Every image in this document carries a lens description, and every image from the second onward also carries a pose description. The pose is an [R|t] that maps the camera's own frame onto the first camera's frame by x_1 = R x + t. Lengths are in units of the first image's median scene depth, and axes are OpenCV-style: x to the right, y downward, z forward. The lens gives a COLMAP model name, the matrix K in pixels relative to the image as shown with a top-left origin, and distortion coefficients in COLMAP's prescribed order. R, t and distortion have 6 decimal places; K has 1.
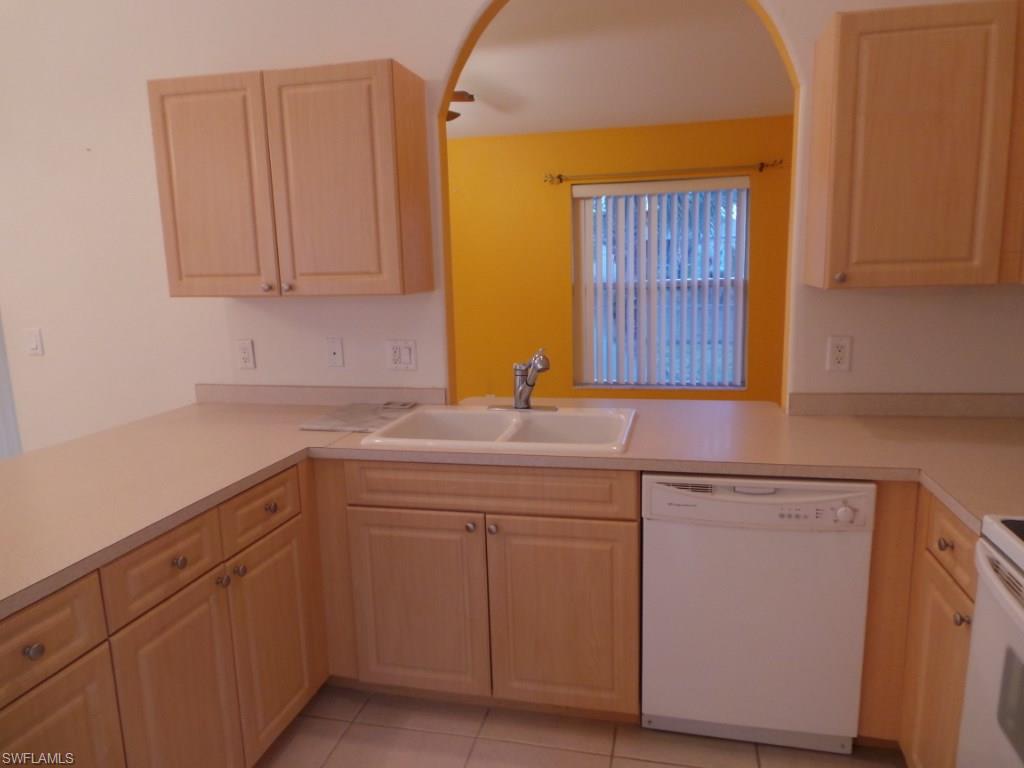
lens RADIAL K [[703.1, 0, 514.0], [0, 703.1, 385.4], [0, 0, 1]] dist [0.002600, -0.015292]
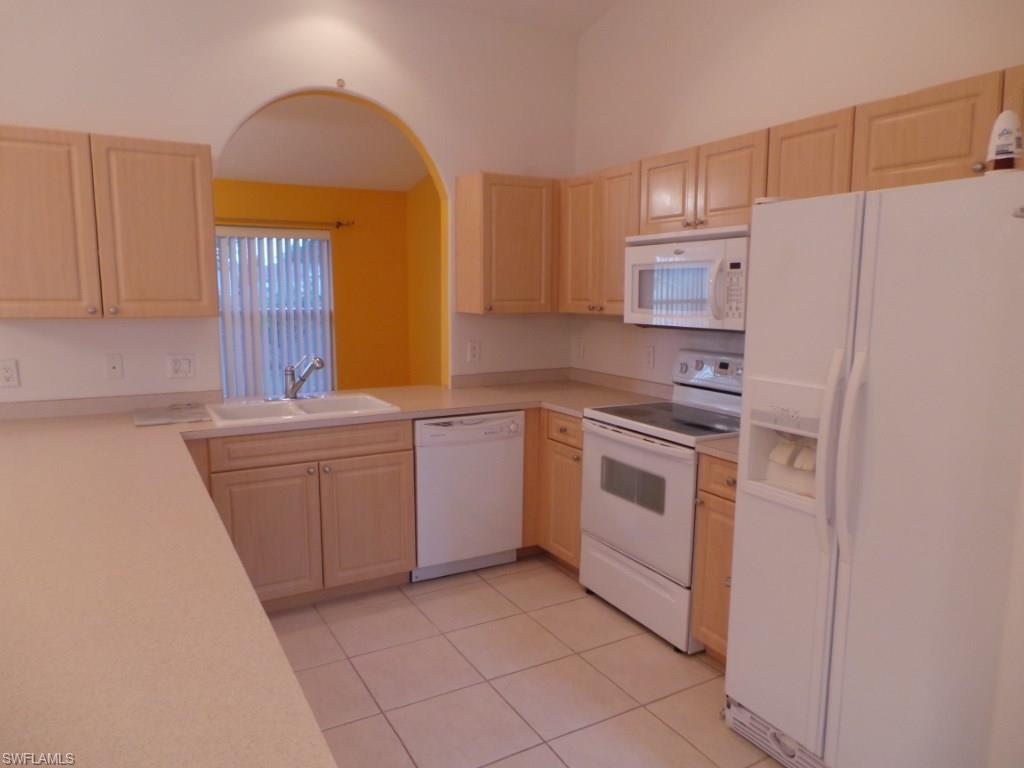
lens RADIAL K [[703.1, 0, 514.6], [0, 703.1, 379.9], [0, 0, 1]] dist [0.002600, -0.015292]
pose [[0.731931, -0.056291, 0.679050, -0.723006], [0.091794, 0.995643, -0.016407, 0.070229], [-0.675168, 0.074341, 0.733909, -0.385869]]
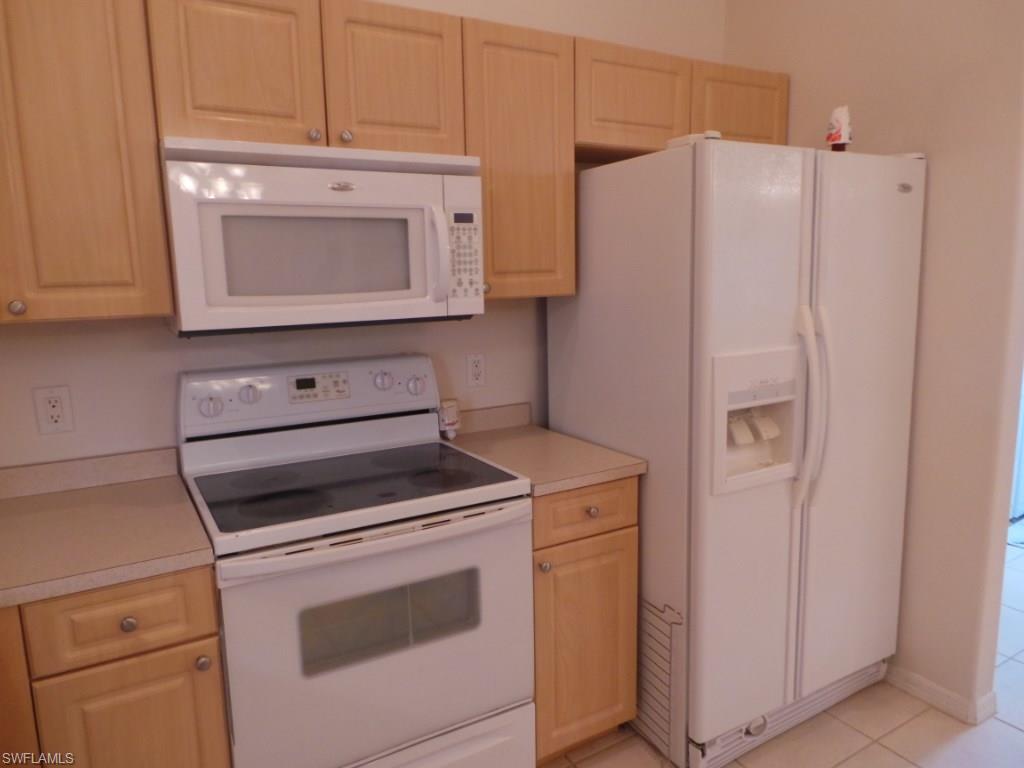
lens RADIAL K [[703.1, 0, 514.0], [0, 703.1, 386.9], [0, 0, 1]] dist [0.002600, -0.015292]
pose [[-0.696685, -0.075905, 0.713350, -0.206839], [0.161710, 0.952176, 0.259250, -0.138894], [-0.698913, 0.295972, -0.651092, 0.850838]]
